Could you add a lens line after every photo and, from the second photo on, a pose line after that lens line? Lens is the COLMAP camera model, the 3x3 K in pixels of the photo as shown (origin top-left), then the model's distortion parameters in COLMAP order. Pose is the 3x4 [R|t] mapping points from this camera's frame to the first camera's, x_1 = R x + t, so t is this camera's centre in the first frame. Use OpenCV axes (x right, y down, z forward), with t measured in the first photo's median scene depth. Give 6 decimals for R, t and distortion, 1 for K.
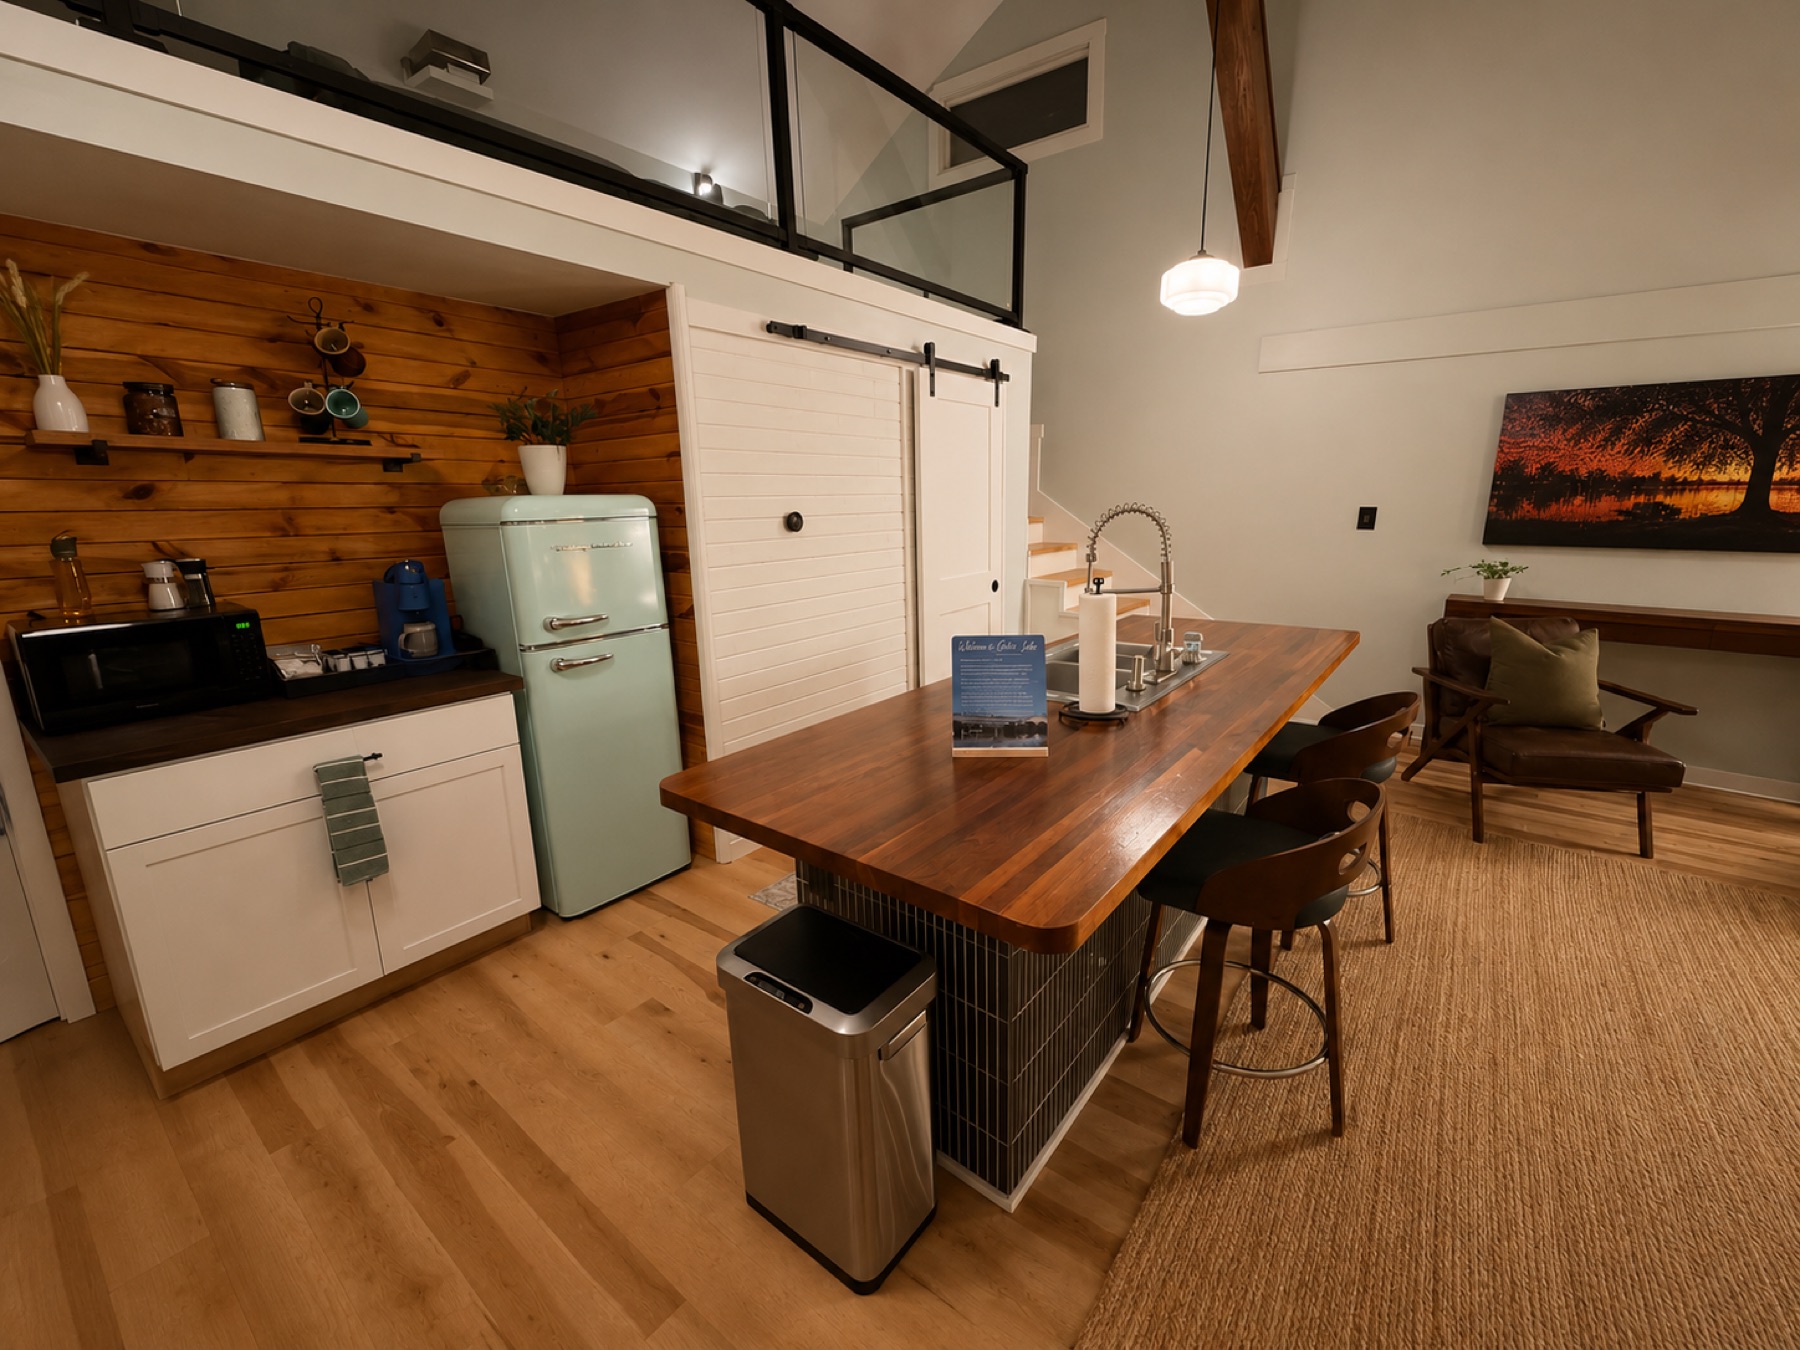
lens RADIAL K [[745.1, 0, 894.3], [0, 745.1, 662.7], [0, 0, 1]] dist [0.017569, -0.007525]
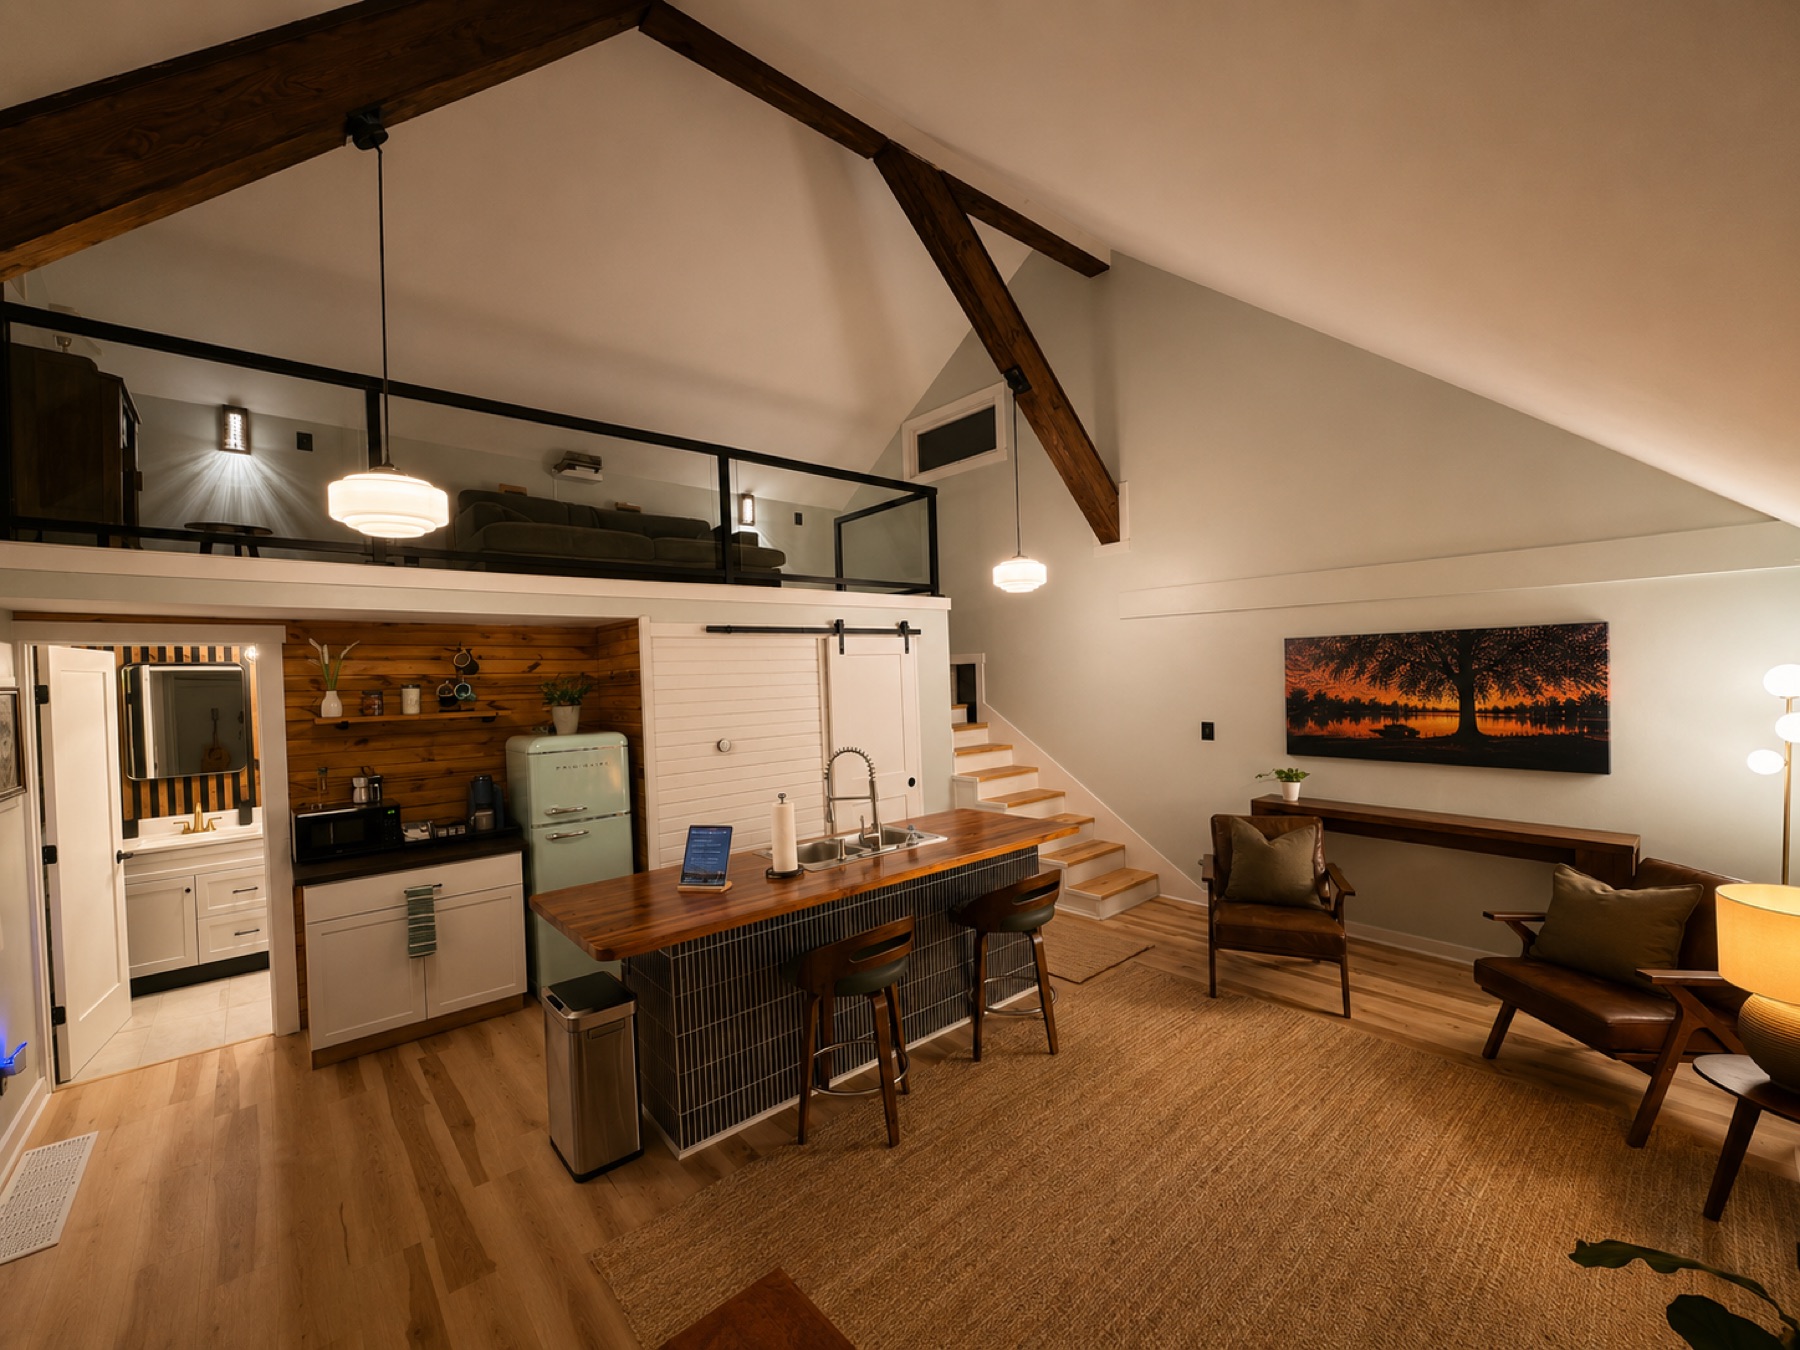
lens RADIAL K [[745.1, 0, 894.3], [0, 745.1, 662.7], [0, 0, 1]] dist [0.017569, -0.007525]
pose [[0.981432, -0.019982, -0.190765, 0.538577], [-0.024298, 0.973595, -0.226984, -0.011905], [0.190263, 0.227405, 0.955032, -0.470989]]
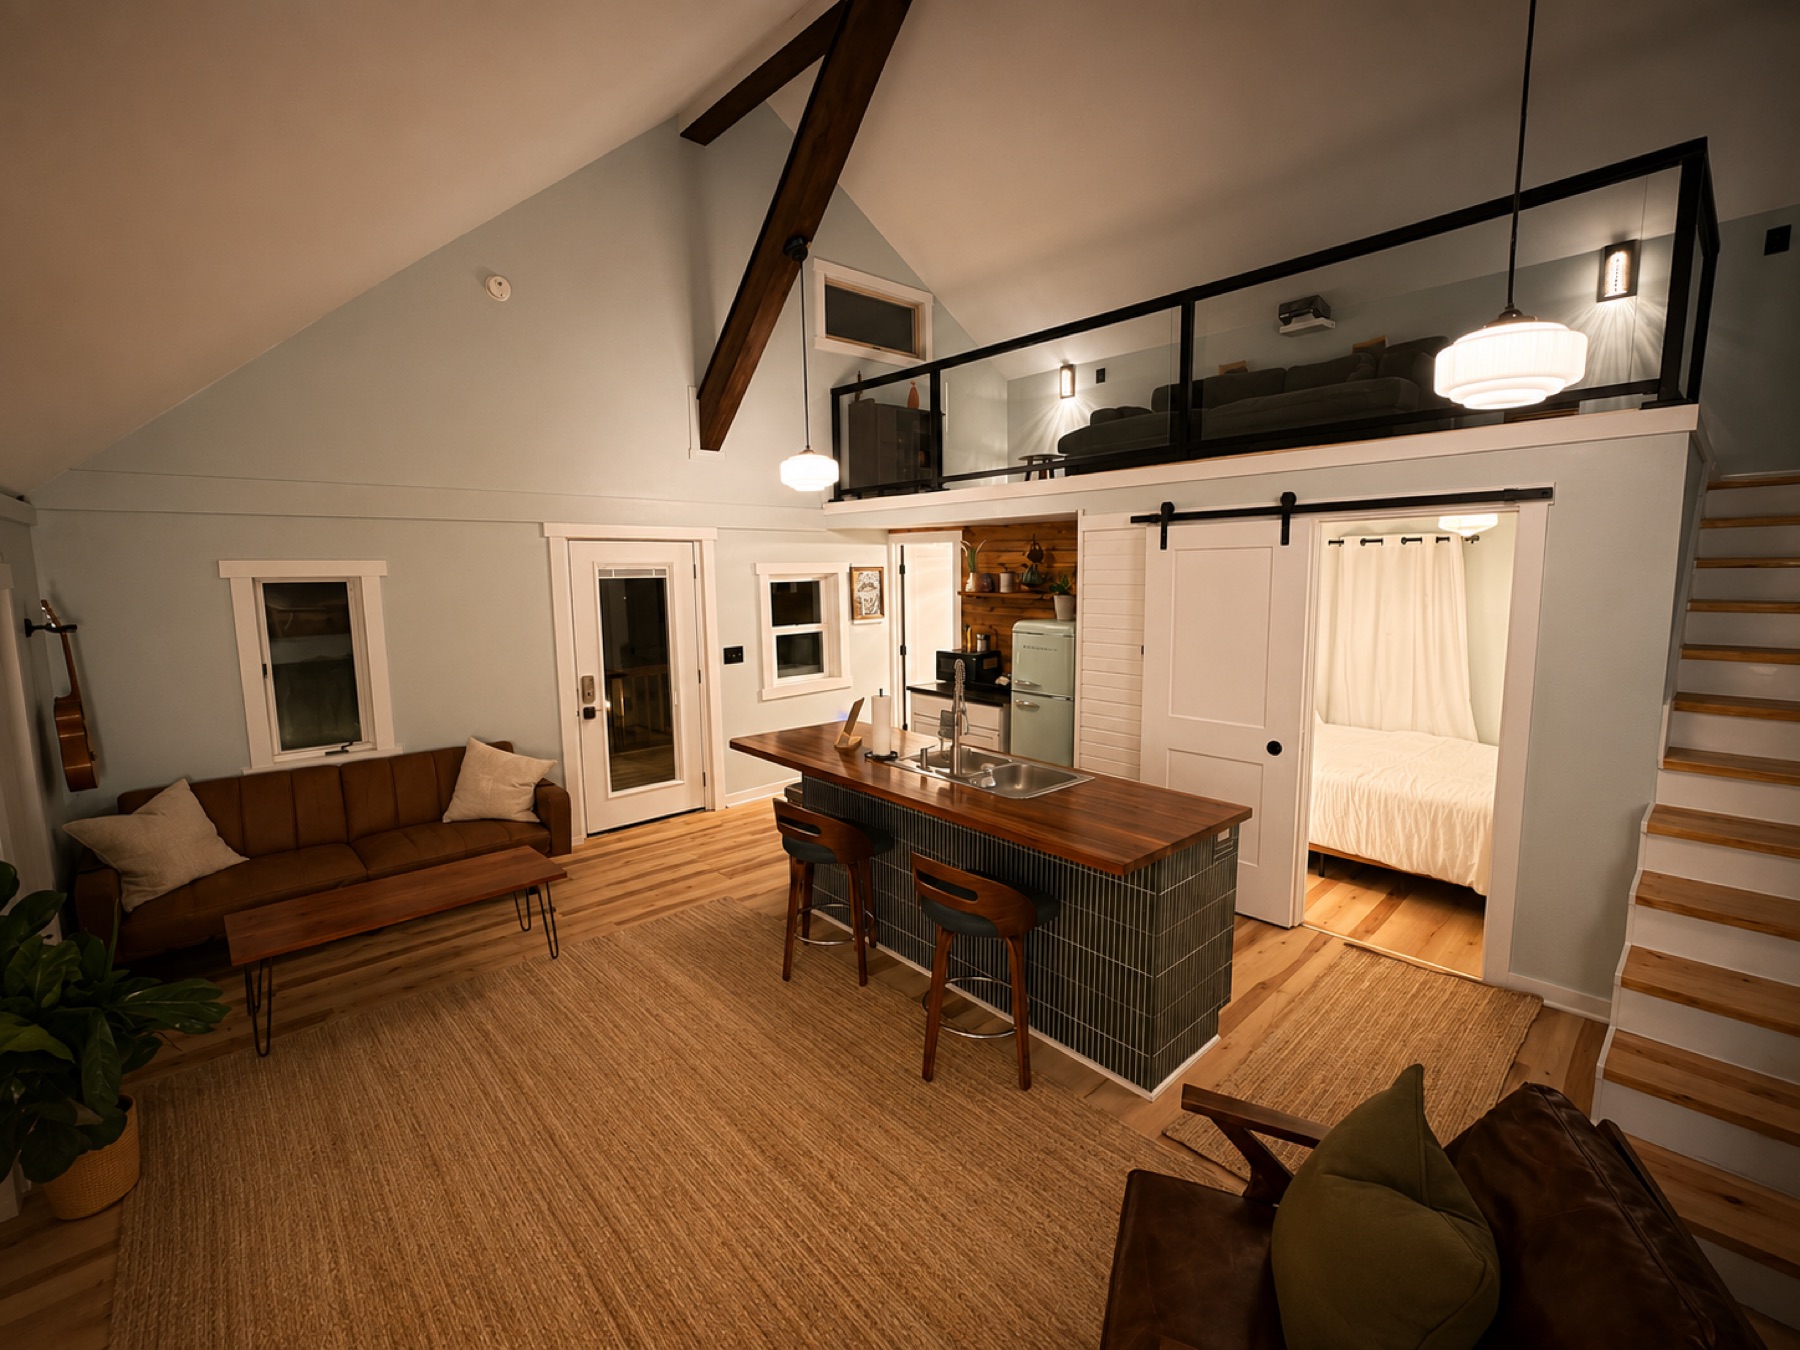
lens RADIAL K [[779.9, 0, 900.0], [0, 779.9, 675.0], [0, 0, 1]] dist [0.034710, 0.000176]
pose [[-0.164400, 0.142455, -0.976053, 1.412744], [-0.218231, 0.959743, 0.176832, -0.320329], [0.961950, 0.242076, -0.126693, 0.809046]]
